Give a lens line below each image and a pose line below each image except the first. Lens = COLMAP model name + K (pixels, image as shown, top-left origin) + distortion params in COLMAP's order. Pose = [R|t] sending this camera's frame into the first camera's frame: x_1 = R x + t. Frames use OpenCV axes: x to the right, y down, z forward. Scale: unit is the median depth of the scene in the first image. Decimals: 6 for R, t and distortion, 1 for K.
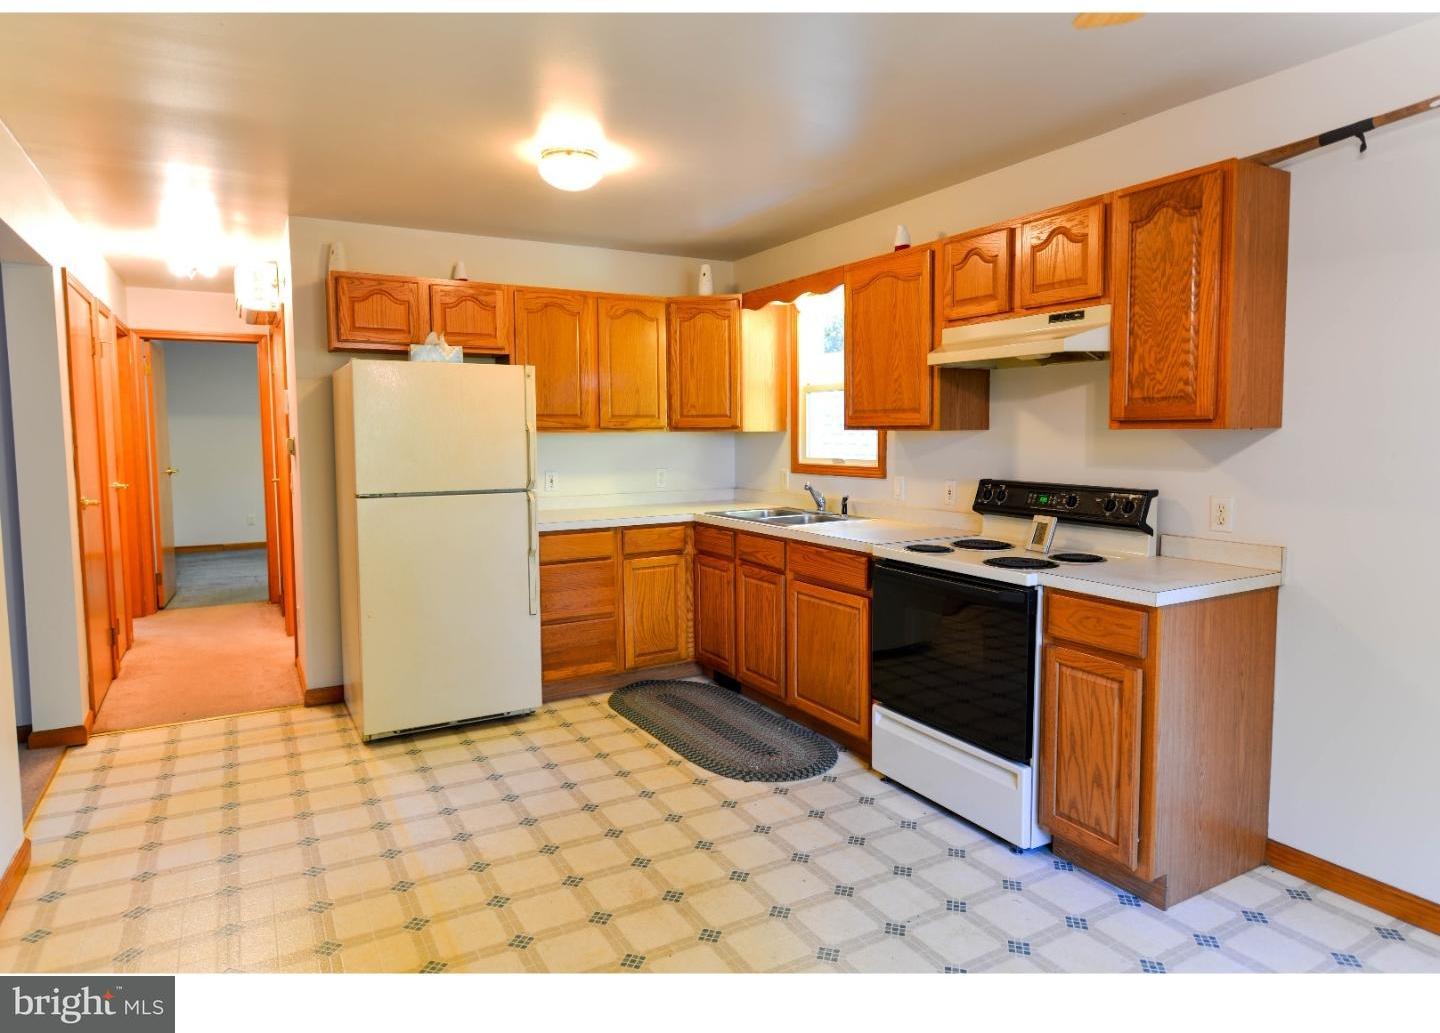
lens RADIAL K [[867.8, 0, 720.6], [0, 867.8, 509.4], [0, 0, 1]] dist [0.002506, -0.001174]
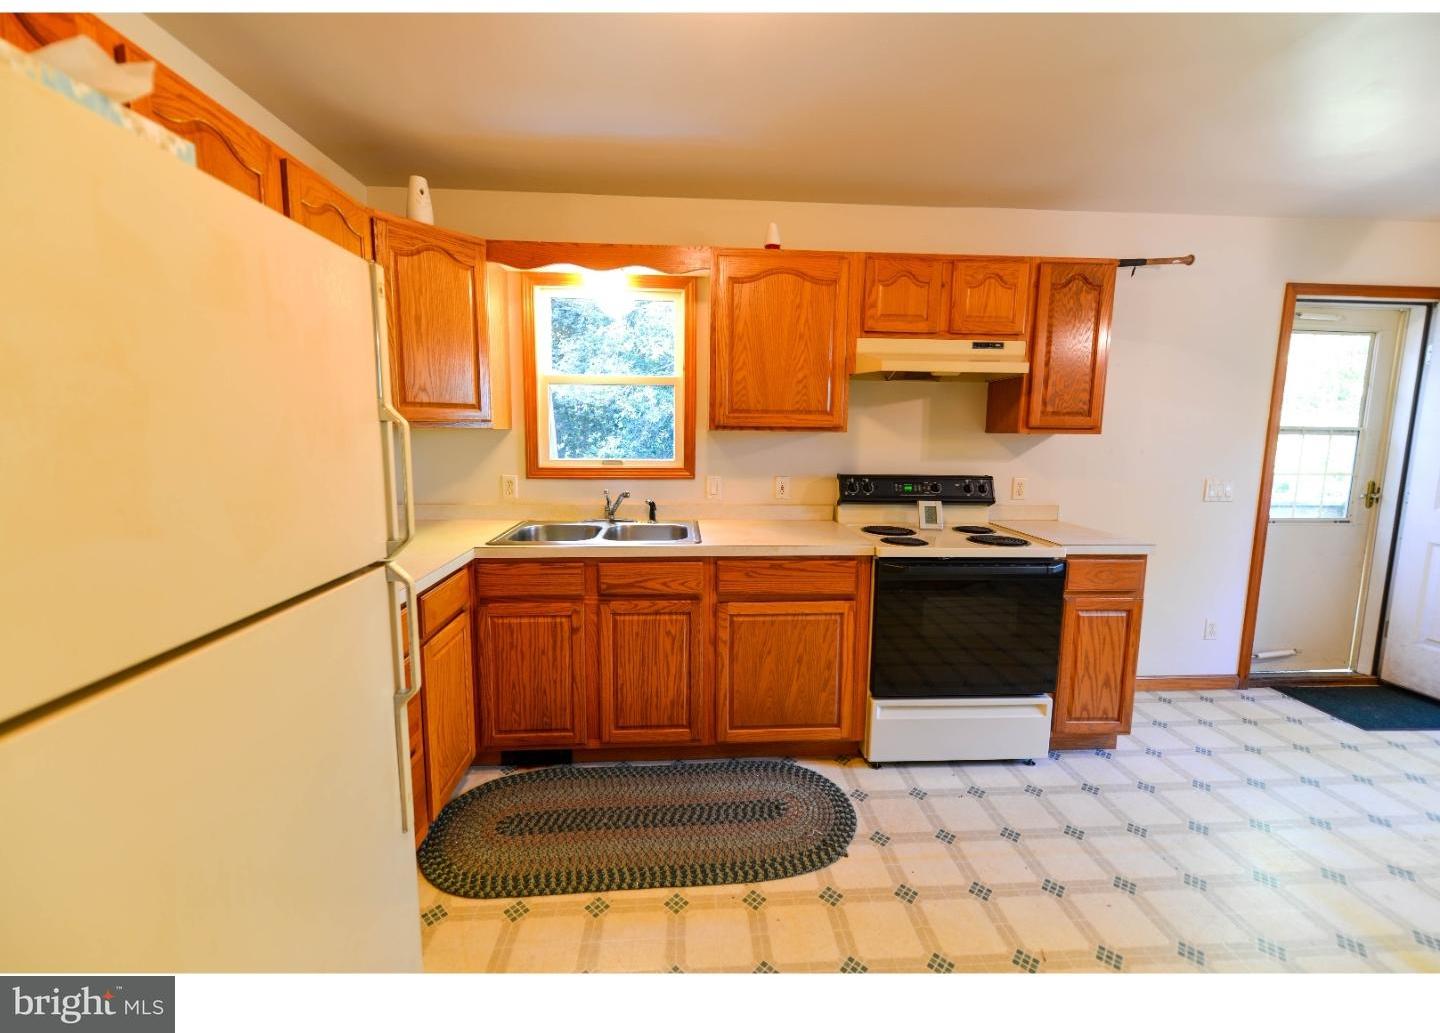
lens RADIAL K [[568.9, 0, 720.1], [0, 568.9, 498.6], [0, 0, 1]] dist [0.008063, -0.000233]
pose [[0.429786, -0.097551, 0.897646, -0.492601], [0.068702, 0.994798, 0.075215, -0.076880], [-0.900313, 0.029344, 0.434252, 0.886541]]
